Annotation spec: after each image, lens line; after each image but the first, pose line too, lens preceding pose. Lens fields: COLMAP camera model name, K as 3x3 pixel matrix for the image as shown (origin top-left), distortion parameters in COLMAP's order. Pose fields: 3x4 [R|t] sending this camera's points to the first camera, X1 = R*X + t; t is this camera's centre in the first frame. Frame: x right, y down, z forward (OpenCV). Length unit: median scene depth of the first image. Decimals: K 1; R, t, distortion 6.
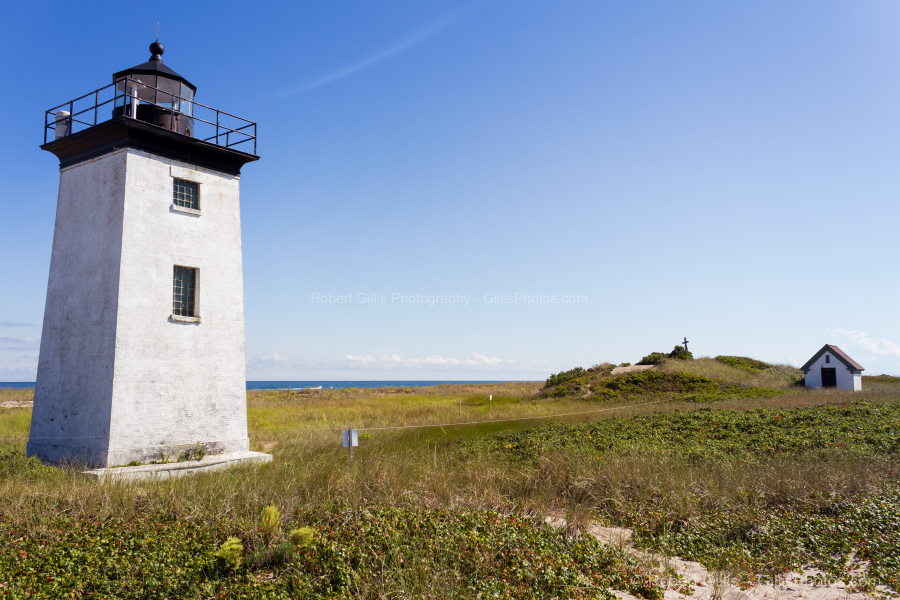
lens RADIAL K [[736.3, 0, 450.0], [0, 736.3, 300.0], [0, 0, 1]] dist [0.069591, -0.094188]
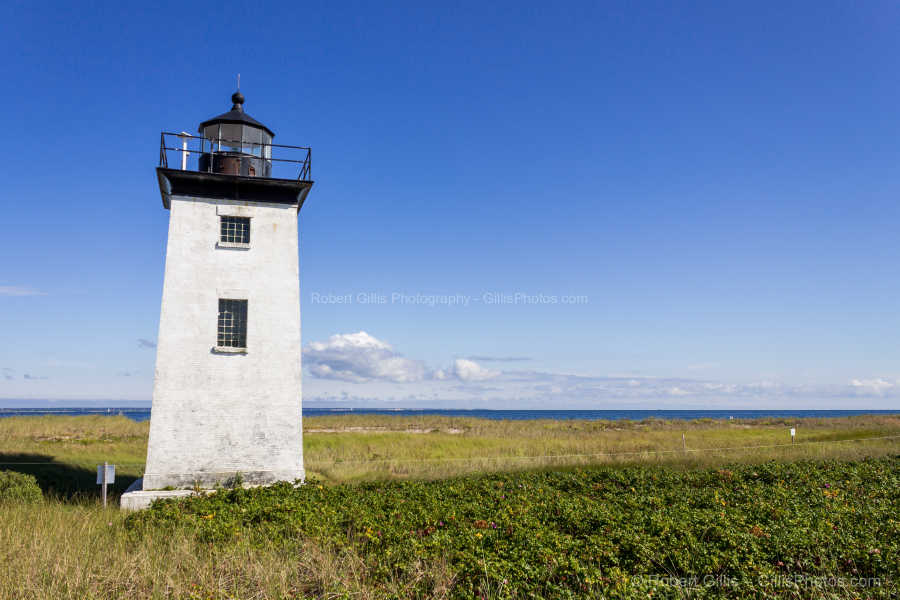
lens RADIAL K [[759.3, 0, 450.0], [0, 759.3, 300.0], [0, 0, 1]] dist [0.037498, -0.000493]
pose [[0.813290, -0.083409, -0.575849, 0.500457], [0.063591, 0.996485, -0.054525, 0.033010], [0.578373, 0.007726, 0.815736, 0.305277]]
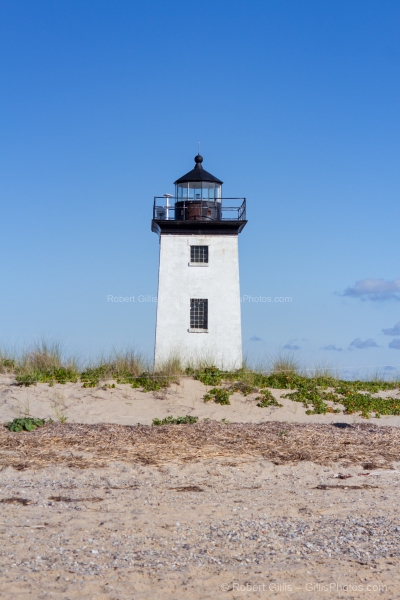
lens RADIAL K [[1508.7, 0, 200.0], [0, 1508.7, 300.0], [0, 0, 1]] dist [-0.029235, -0.864218]
pose [[0.617777, -0.042324, -0.785213, 2.274826], [0.071774, 0.997417, 0.002707, -0.051195], [0.783071, -0.058030, 0.619219, -1.076245]]
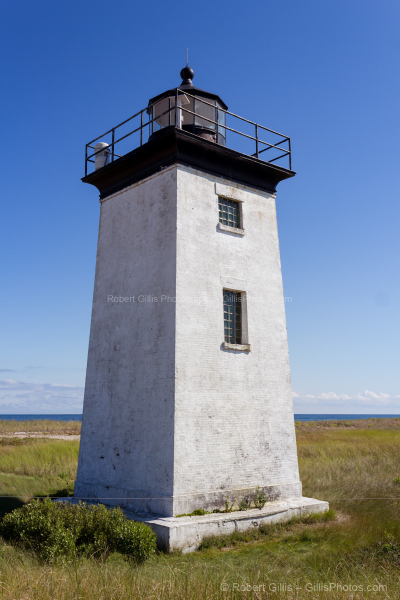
lens RADIAL K [[616.2, 0, 200.0], [0, 616.2, 300.0], [0, 0, 1]] dist [0.054445, 0.001871]
pose [[0.975178, -0.039690, -0.217835, -0.229176], [0.023659, 0.996849, -0.075716, 0.023963], [0.220154, 0.068683, 0.973044, 0.247740]]
